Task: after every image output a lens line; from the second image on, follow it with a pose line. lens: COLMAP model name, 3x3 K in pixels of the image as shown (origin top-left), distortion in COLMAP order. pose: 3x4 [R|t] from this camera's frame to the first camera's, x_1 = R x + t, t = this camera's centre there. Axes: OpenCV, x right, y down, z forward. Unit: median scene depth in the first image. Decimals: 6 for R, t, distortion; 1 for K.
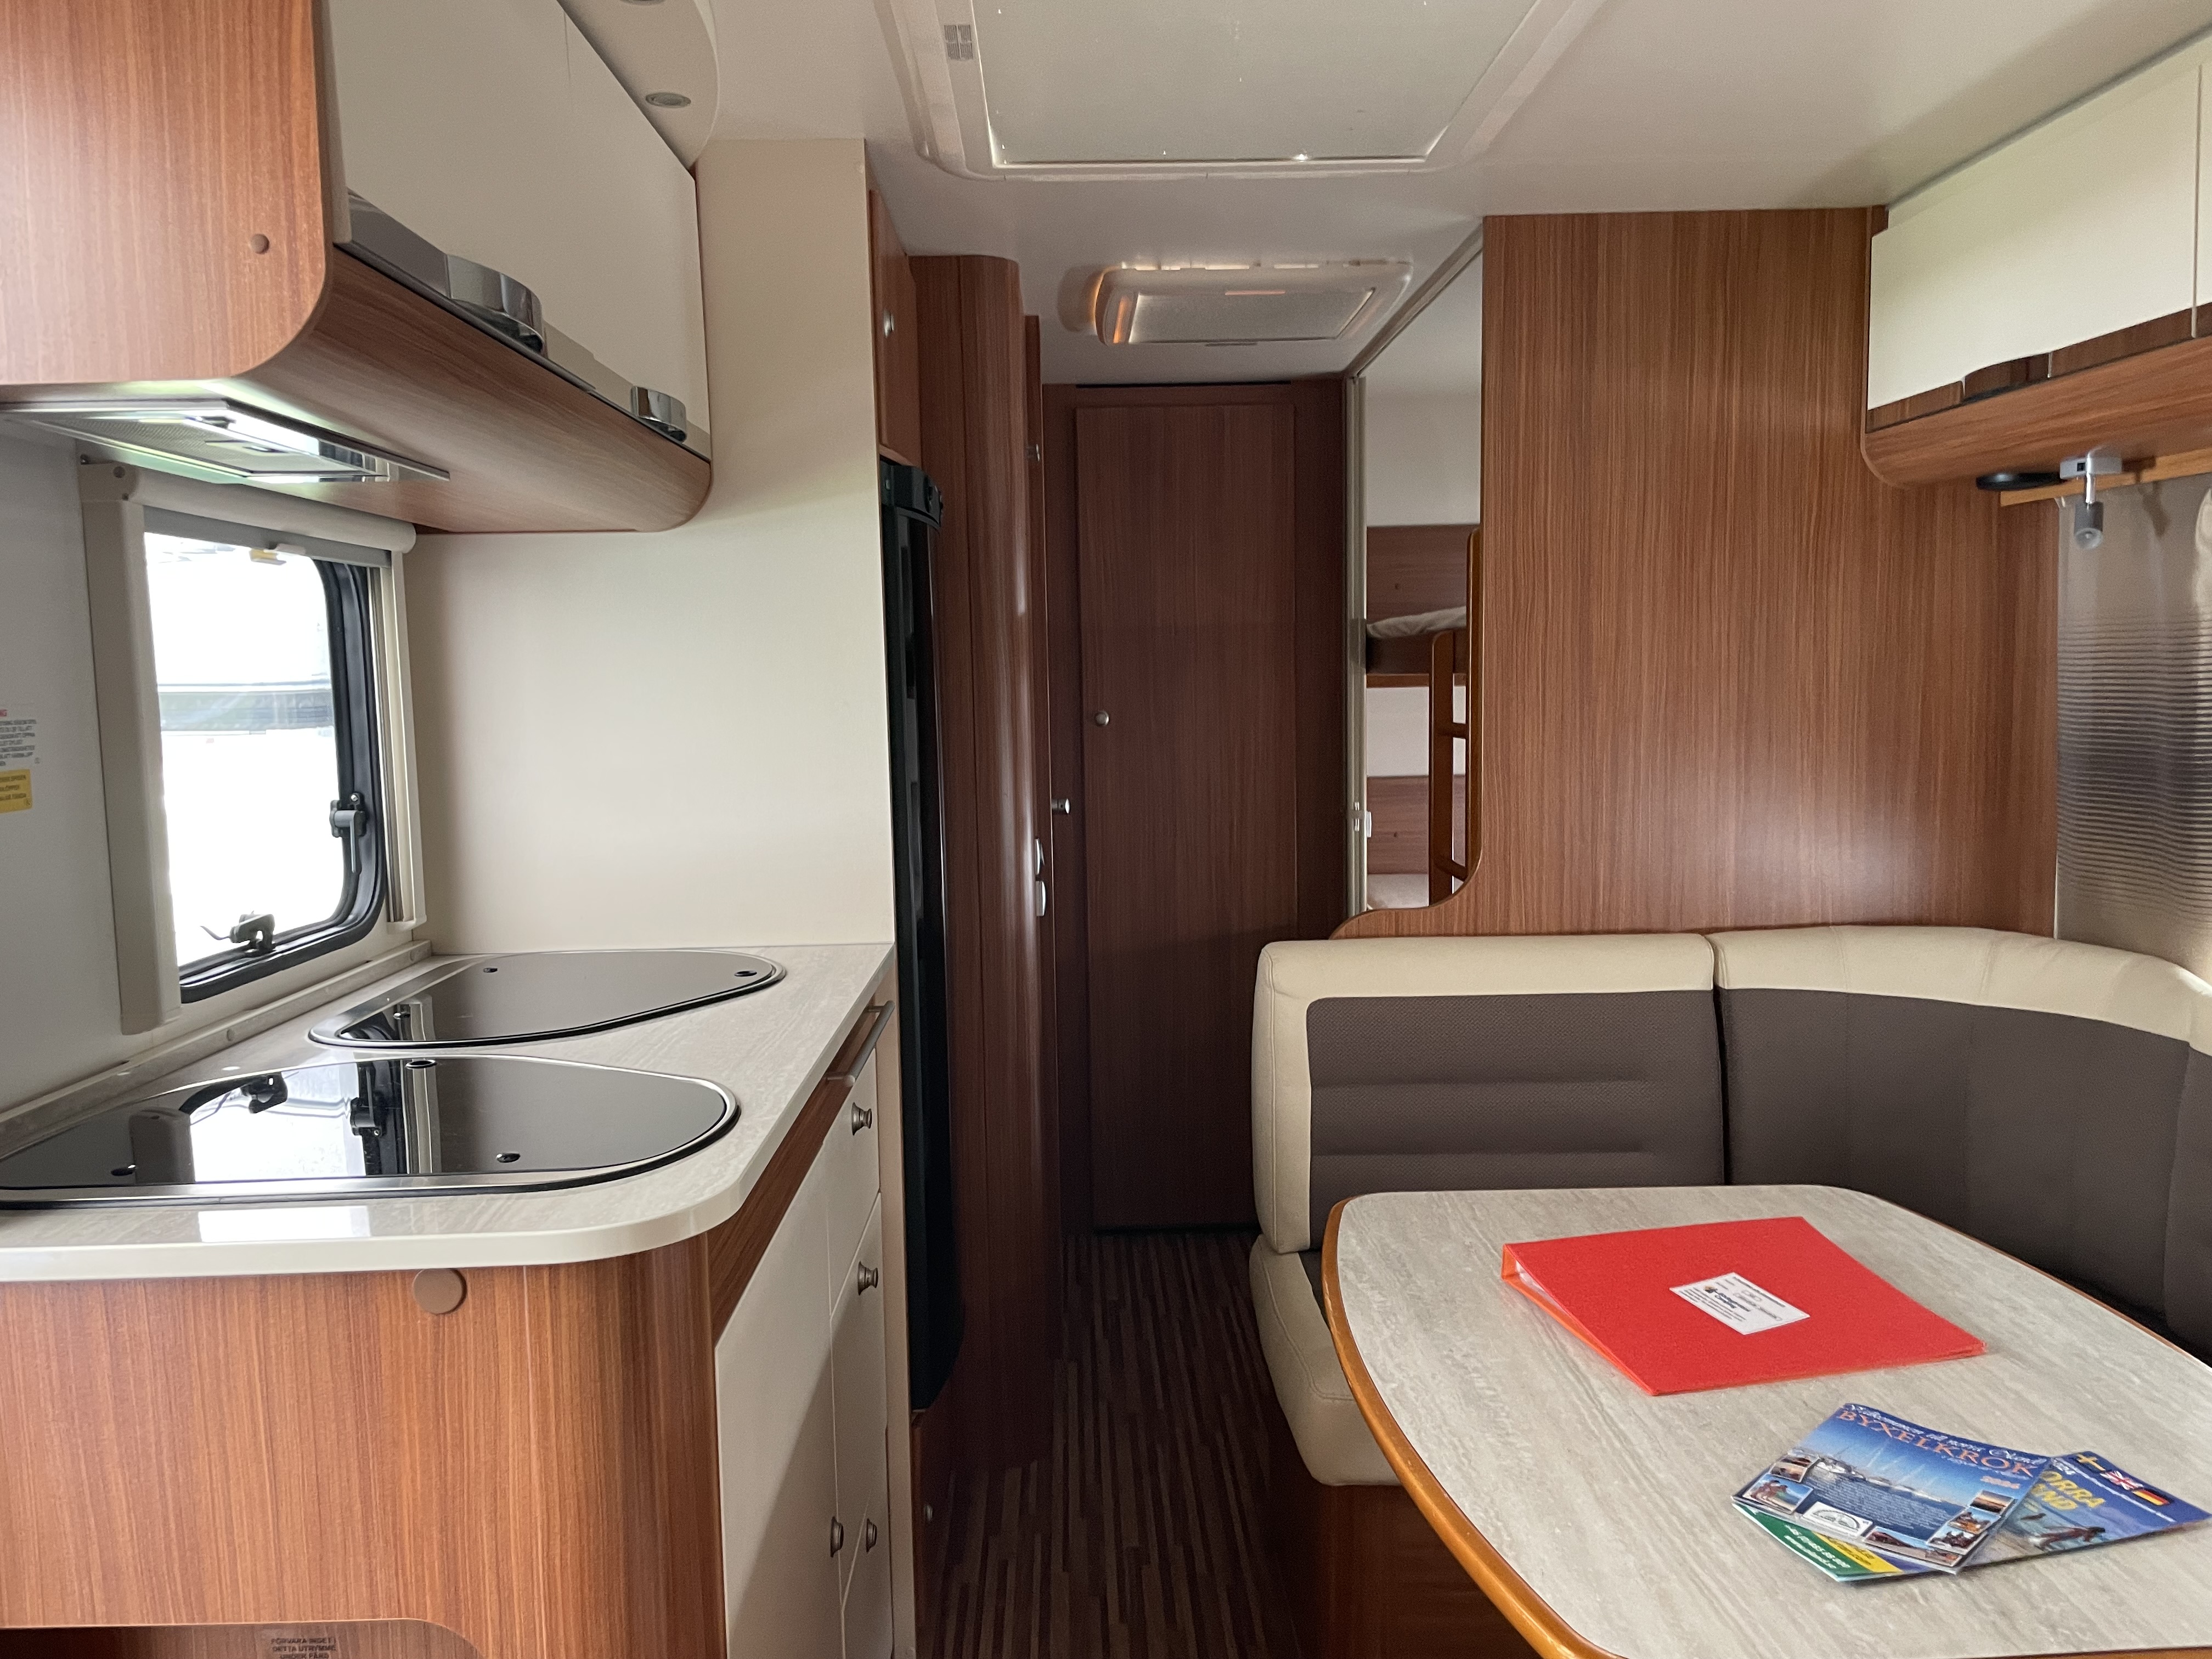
lens RADIAL K [[1656.6, 0, 1106.0], [0, 1656.6, 829.5], [0, 0, 1]] dist [-0.000823, -0.000802]
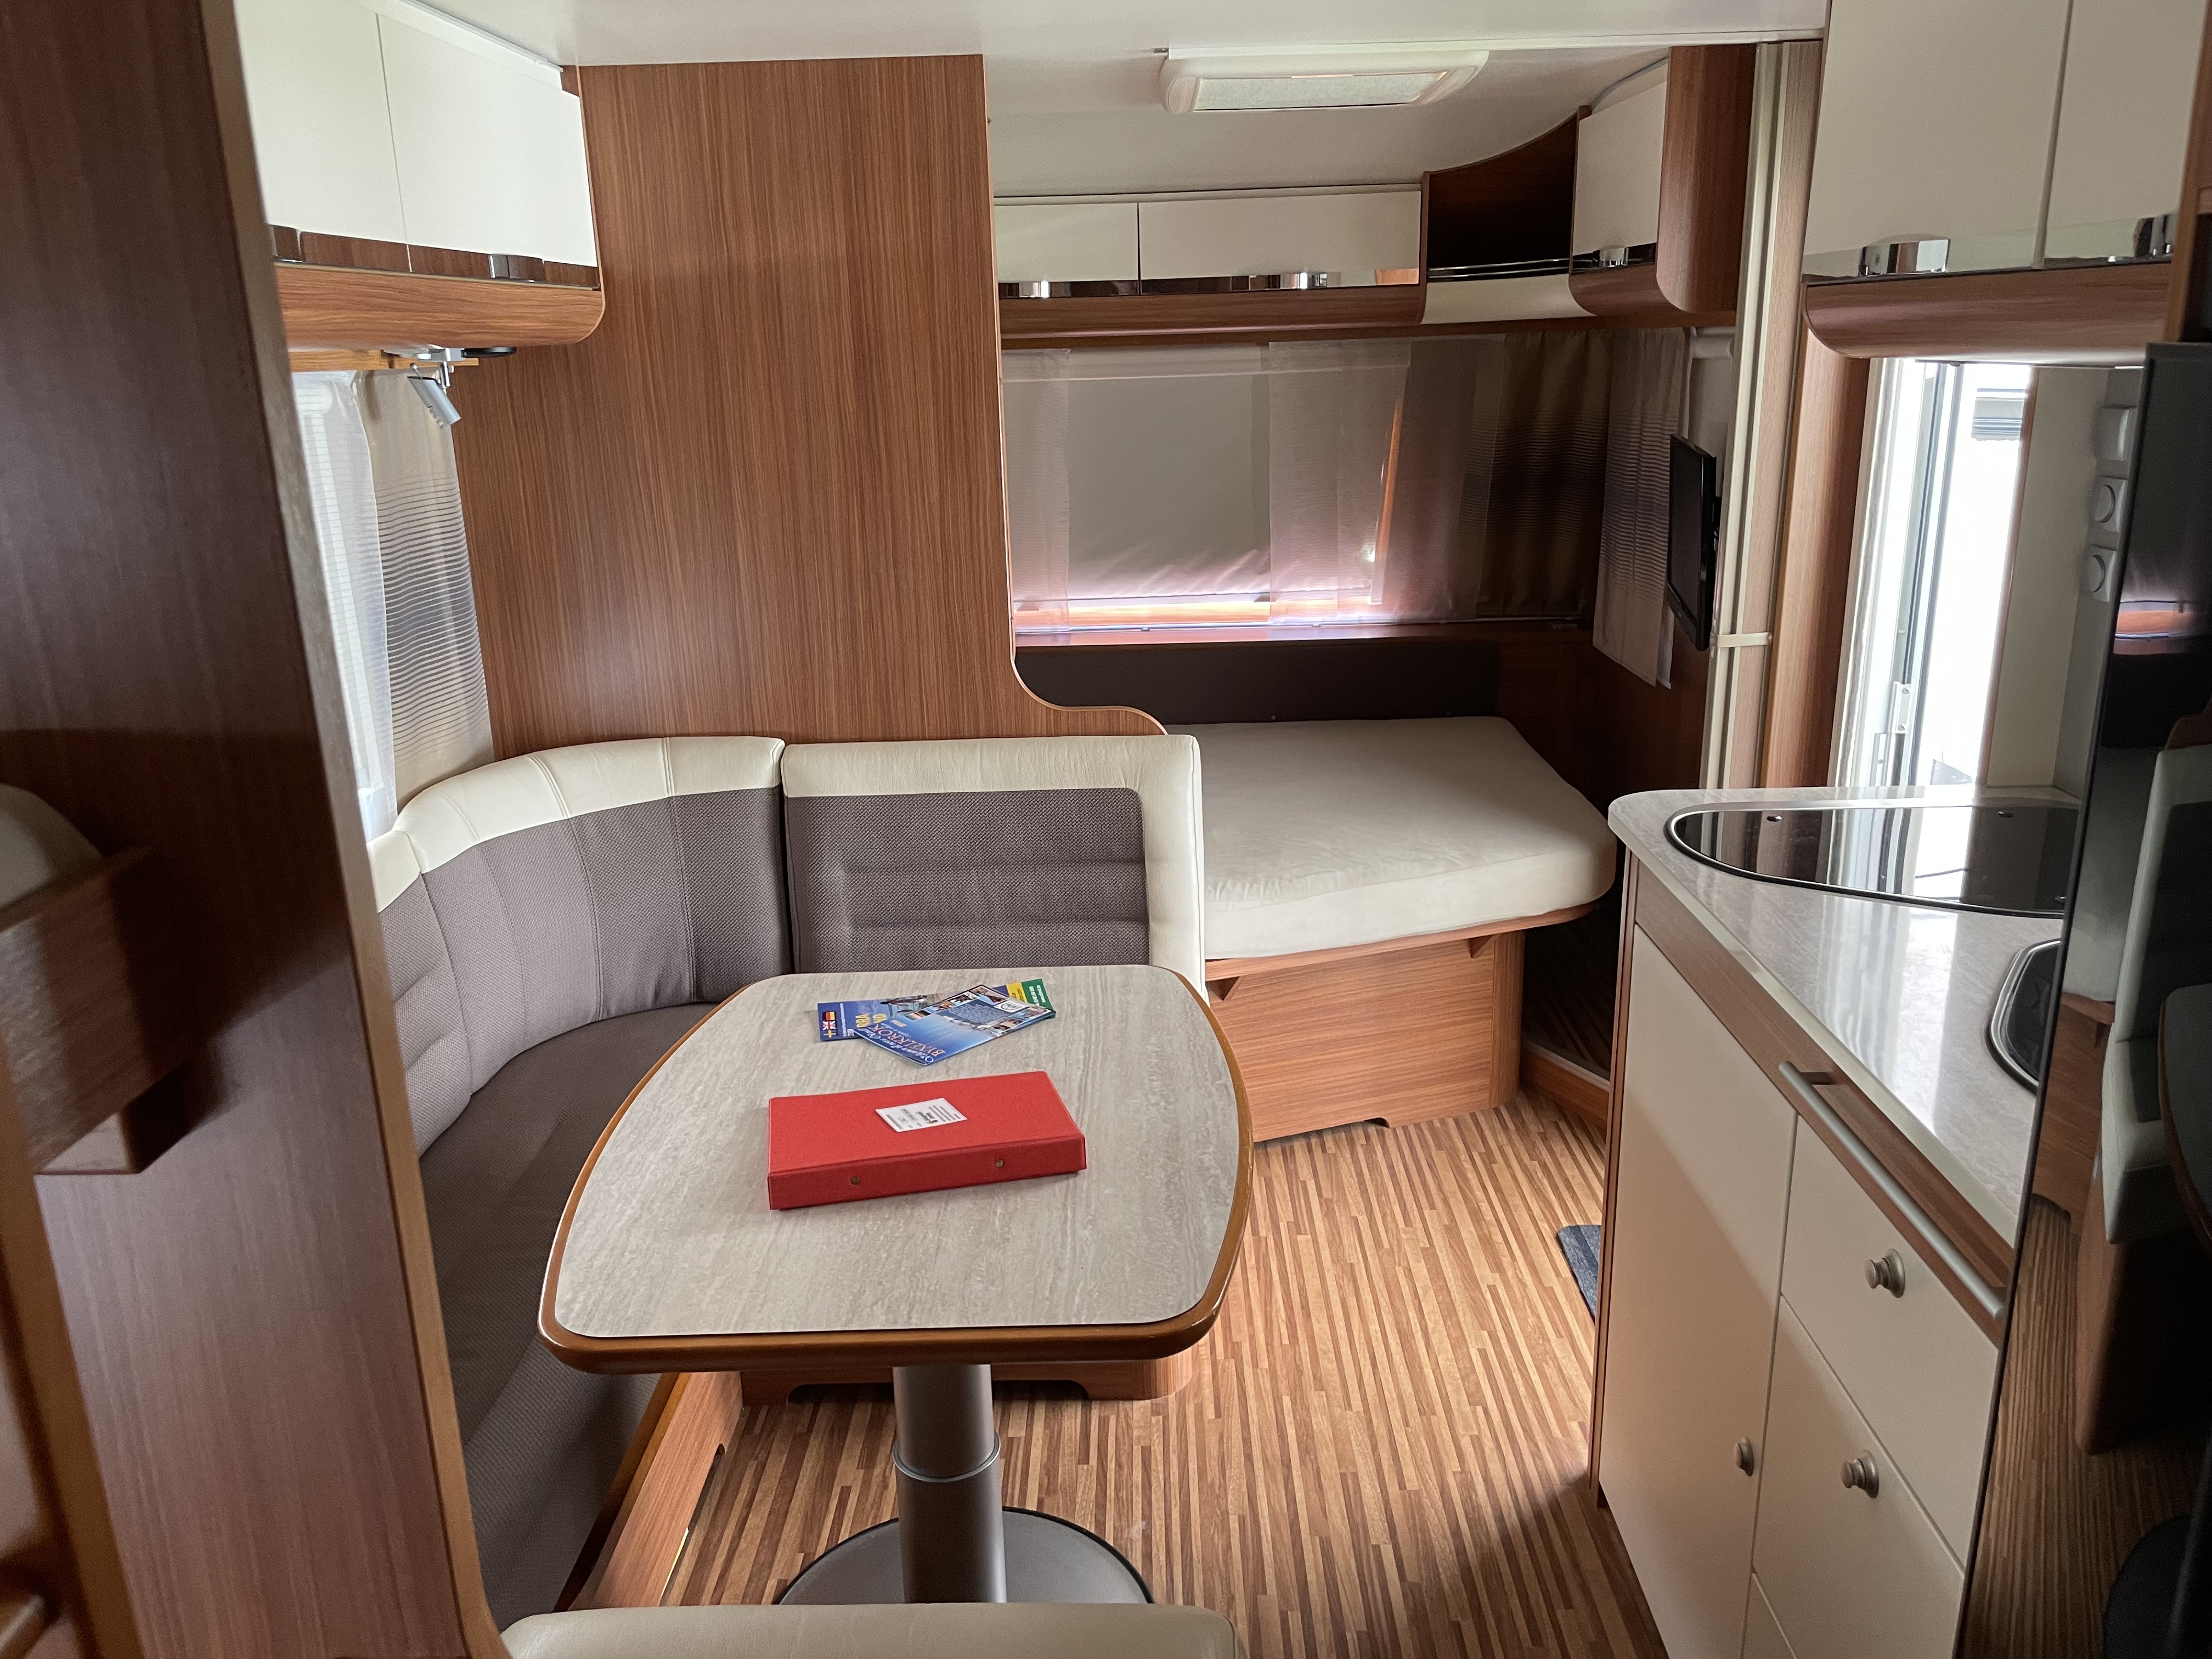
lens RADIAL K [[1656.6, 0, 1106.0], [0, 1656.6, 829.5], [0, 0, 1]] dist [-0.000823, -0.000802]
pose [[-0.998034, 0.029557, 0.055271, 0.199241], [0.048117, 0.926407, 0.373436, -0.421530], [-0.040165, 0.375361, -0.926008, 2.387619]]
